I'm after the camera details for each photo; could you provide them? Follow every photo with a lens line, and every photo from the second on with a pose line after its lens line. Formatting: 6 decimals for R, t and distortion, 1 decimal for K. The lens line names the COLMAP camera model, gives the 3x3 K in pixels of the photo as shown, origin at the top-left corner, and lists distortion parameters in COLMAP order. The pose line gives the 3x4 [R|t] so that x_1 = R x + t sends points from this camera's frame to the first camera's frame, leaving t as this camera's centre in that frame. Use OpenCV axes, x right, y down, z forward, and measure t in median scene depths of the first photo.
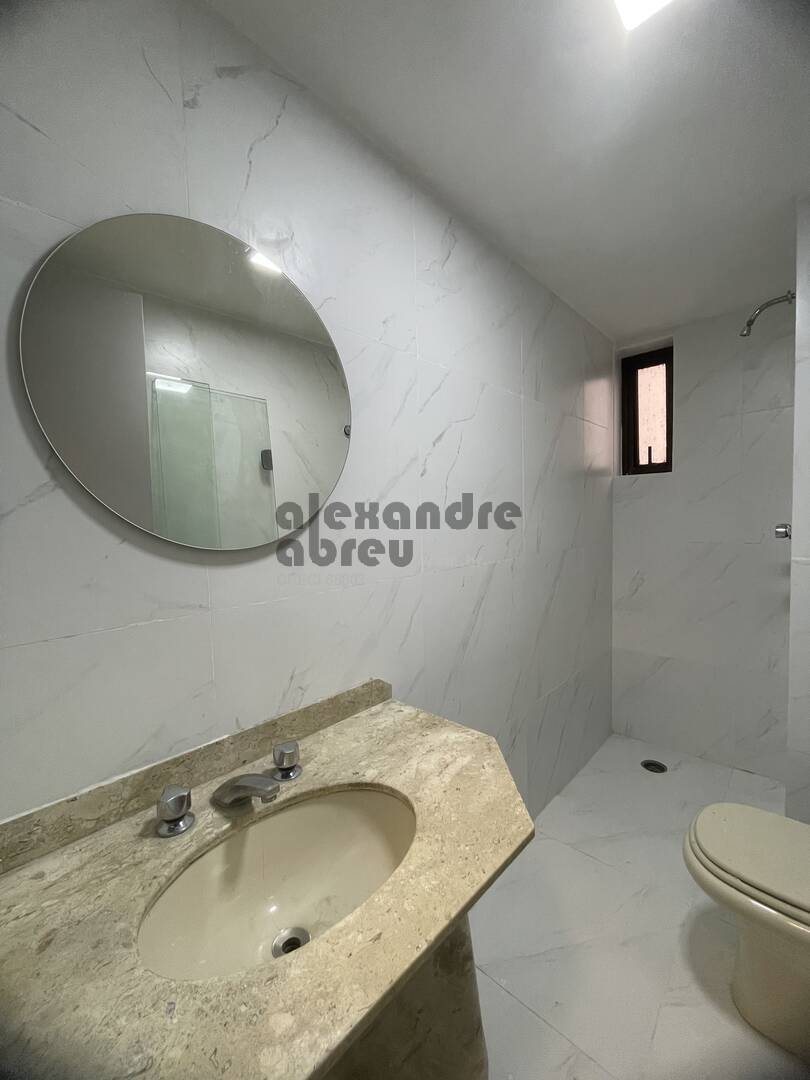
lens RADIAL K [[438.7, 0, 402.6], [0, 438.7, 542.7], [0, 0, 1]] dist [-0.003920, 0.000452]
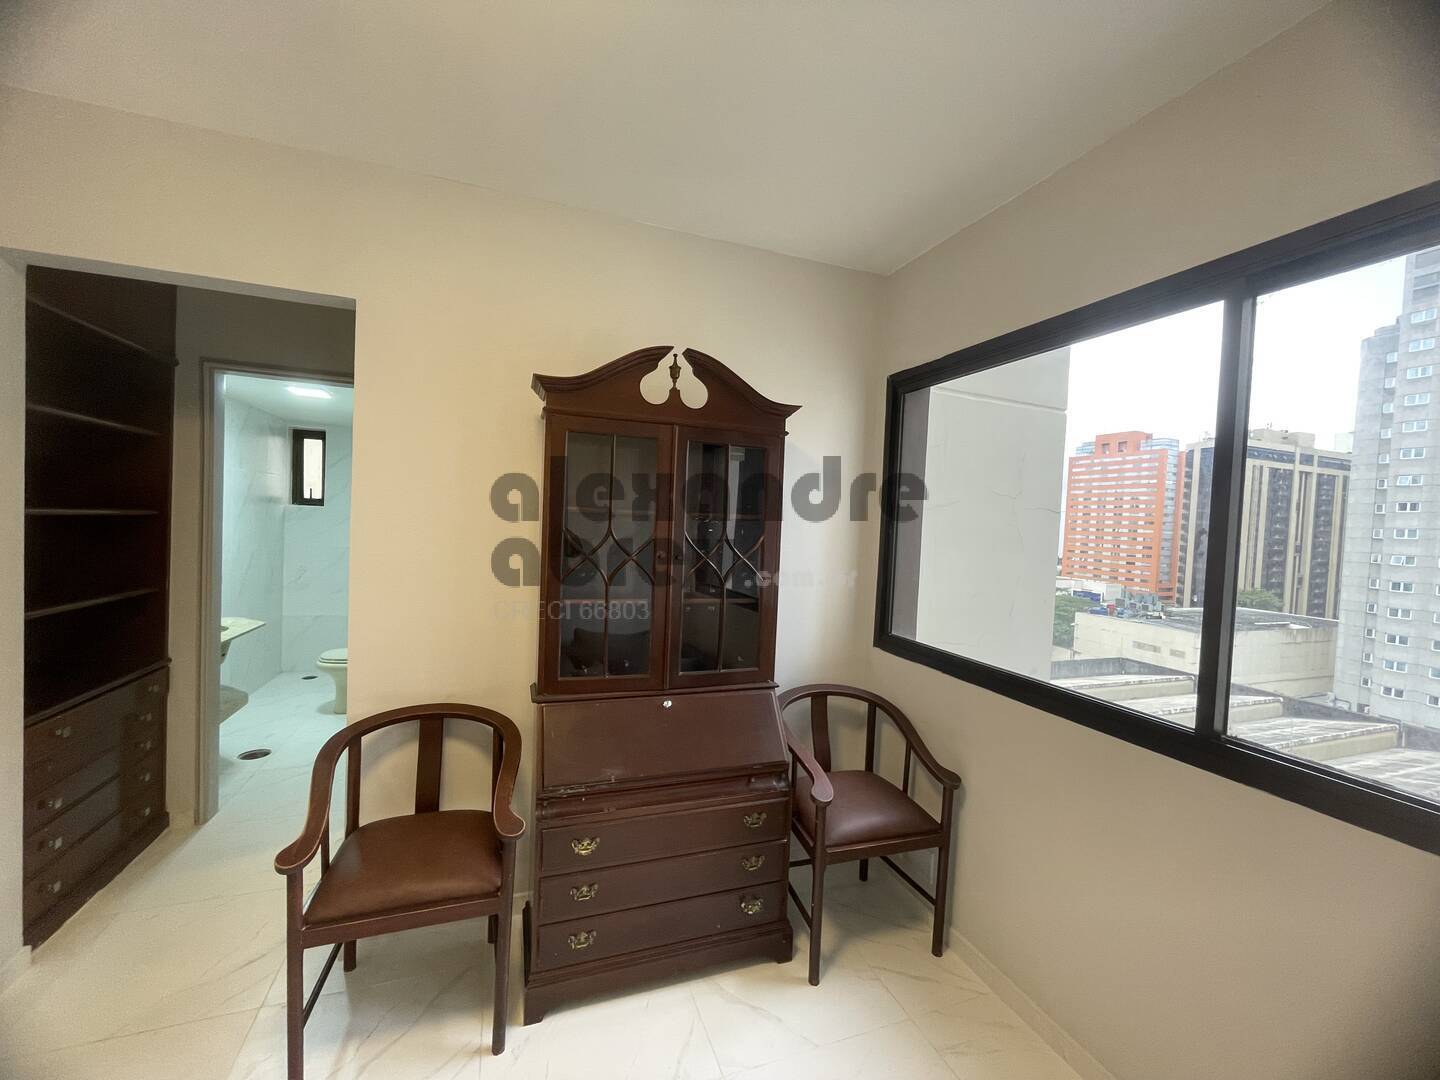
lens RADIAL K [[585.0, 0, 718.9], [0, 585.0, 547.3], [0, 0, 1]] dist [-0.003920, 0.000452]
pose [[0.442254, 0.022278, 0.896613, -1.837713], [-0.008269, 0.999750, -0.020762, 0.083021], [-0.896852, 0.001768, 0.442328, -3.434059]]
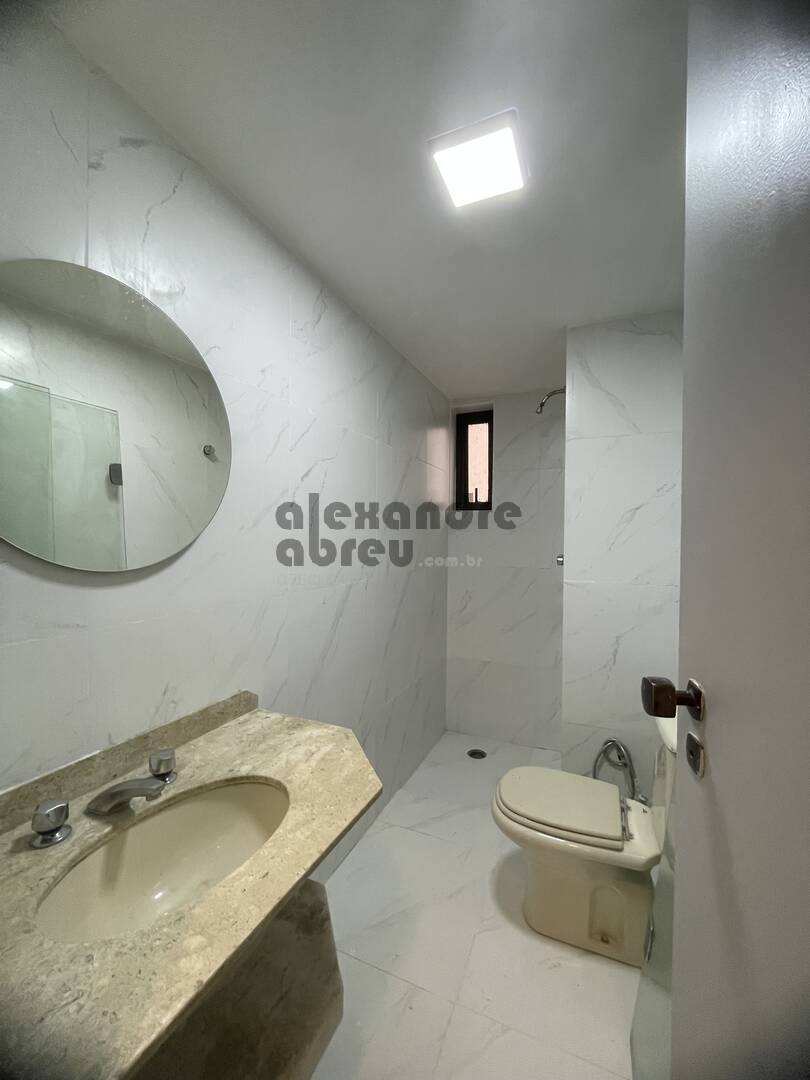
lens RADIAL K [[438.7, 0, 402.7], [0, 438.7, 541.6], [0, 0, 1]] dist [-0.003920, 0.000452]
pose [[0.944222, 0.031859, 0.327764, -0.069513], [-0.015782, 0.998543, -0.051594, -0.011023], [-0.328930, 0.043544, 0.943350, -0.211457]]
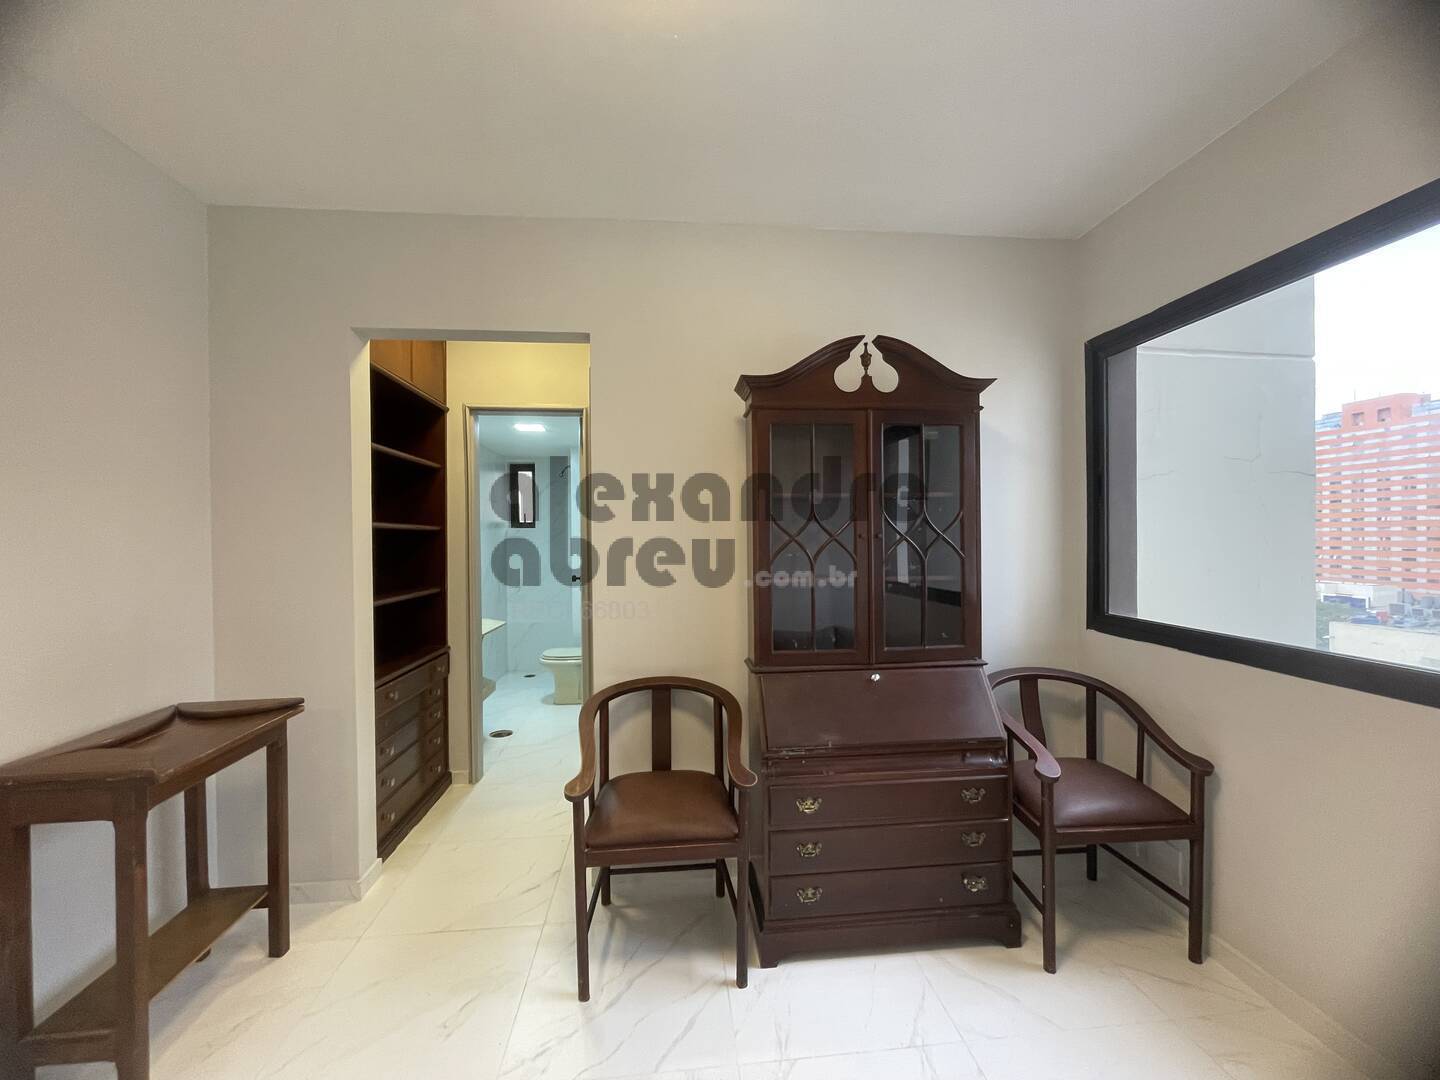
lens RADIAL K [[585.0, 0, 718.7], [0, 585.0, 547.5], [0, 0, 1]] dist [-0.003920, 0.000452]
pose [[0.654924, 0.022899, 0.755348, -2.076123], [0.029211, 0.998027, -0.055583, 0.238343], [-0.755130, 0.058468, 0.652963, -3.337472]]
